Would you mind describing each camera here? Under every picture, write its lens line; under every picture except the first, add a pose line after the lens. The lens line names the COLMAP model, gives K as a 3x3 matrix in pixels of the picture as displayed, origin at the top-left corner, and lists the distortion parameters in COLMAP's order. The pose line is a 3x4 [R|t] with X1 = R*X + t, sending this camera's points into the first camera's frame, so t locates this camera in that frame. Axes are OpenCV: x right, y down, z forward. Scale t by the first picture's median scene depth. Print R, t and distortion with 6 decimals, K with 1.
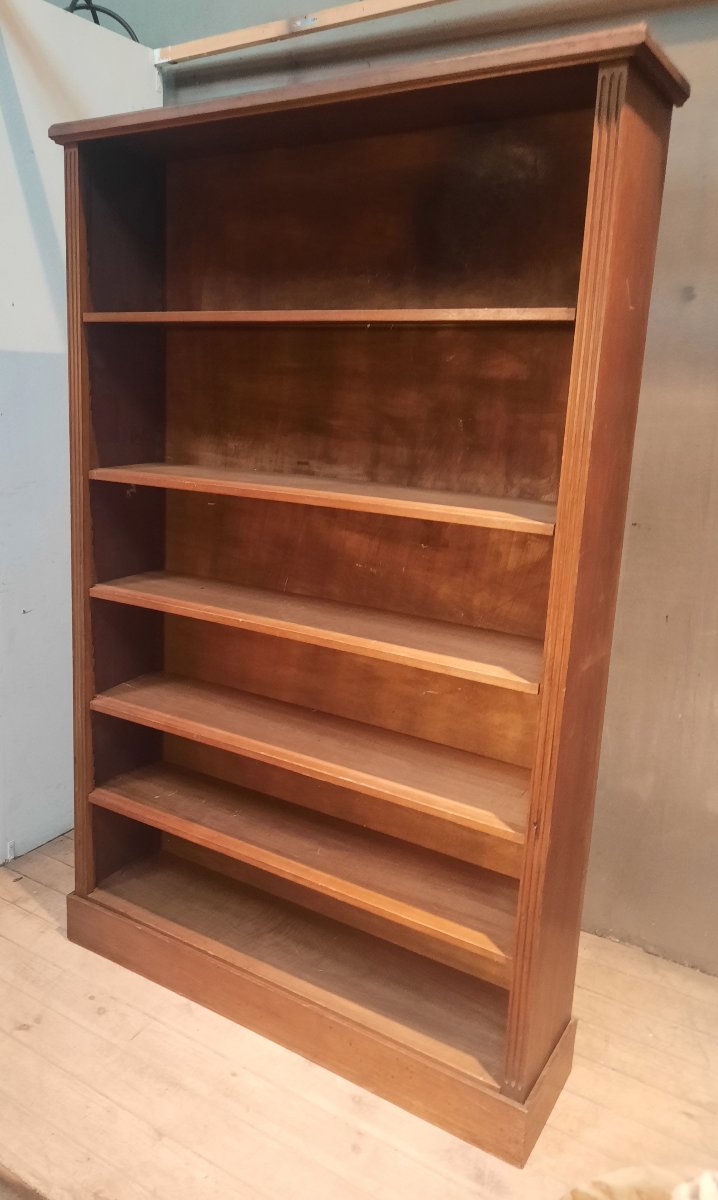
lens RADIAL K [[914.8, 0, 254.5], [0, 914.8, 560.9], [0, 0, 1]] dist [0.057181, -0.067890]
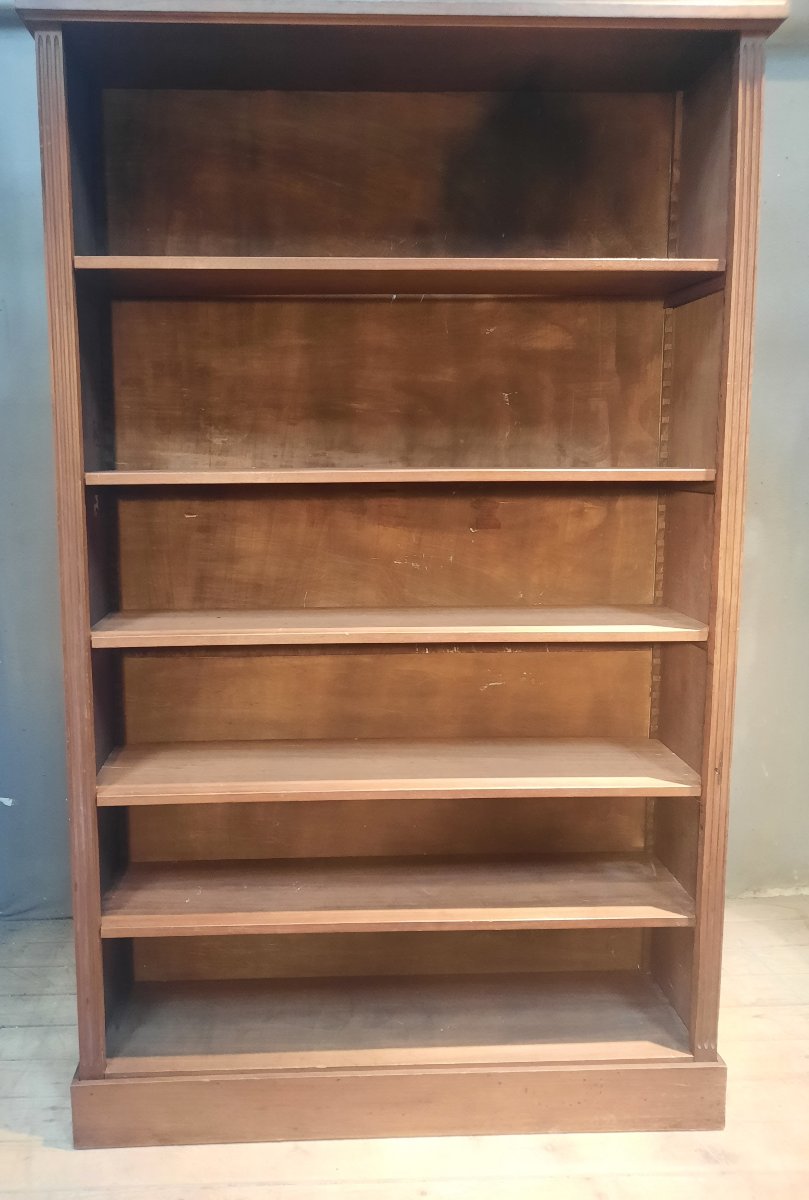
lens RADIAL K [[904.6, 0, 331.8], [0, 904.6, 564.8], [0, 0, 1]] dist [0.035896, -0.041301]
pose [[0.807329, -0.103181, 0.581011, -0.462269], [0.148053, 0.988519, -0.030174, 0.024917], [-0.571227, 0.110381, 0.813336, 0.319393]]
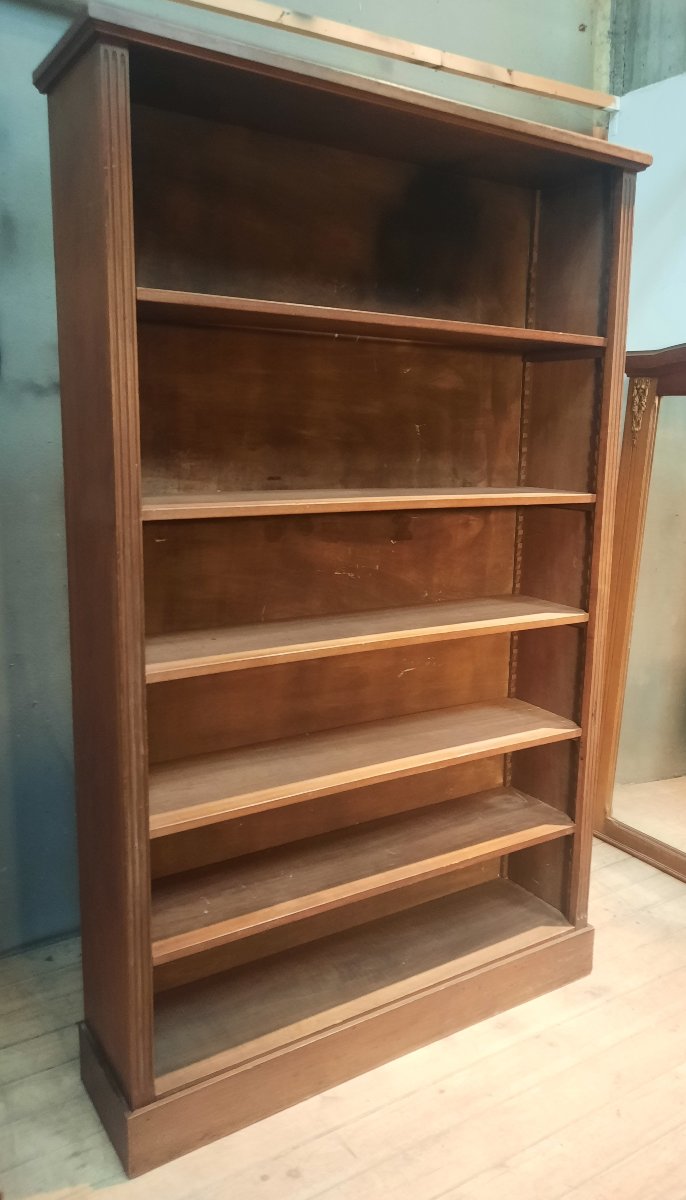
lens RADIAL K [[889.8, 0, 365.5], [0, 889.8, 581.7], [0, 0, 1]] dist [0.039200, -0.042443]
pose [[0.388131, -0.176270, 0.904590, -0.775339], [0.180768, 0.977033, 0.112824, -0.092576], [-0.903702, 0.119731, 0.411081, 0.578589]]
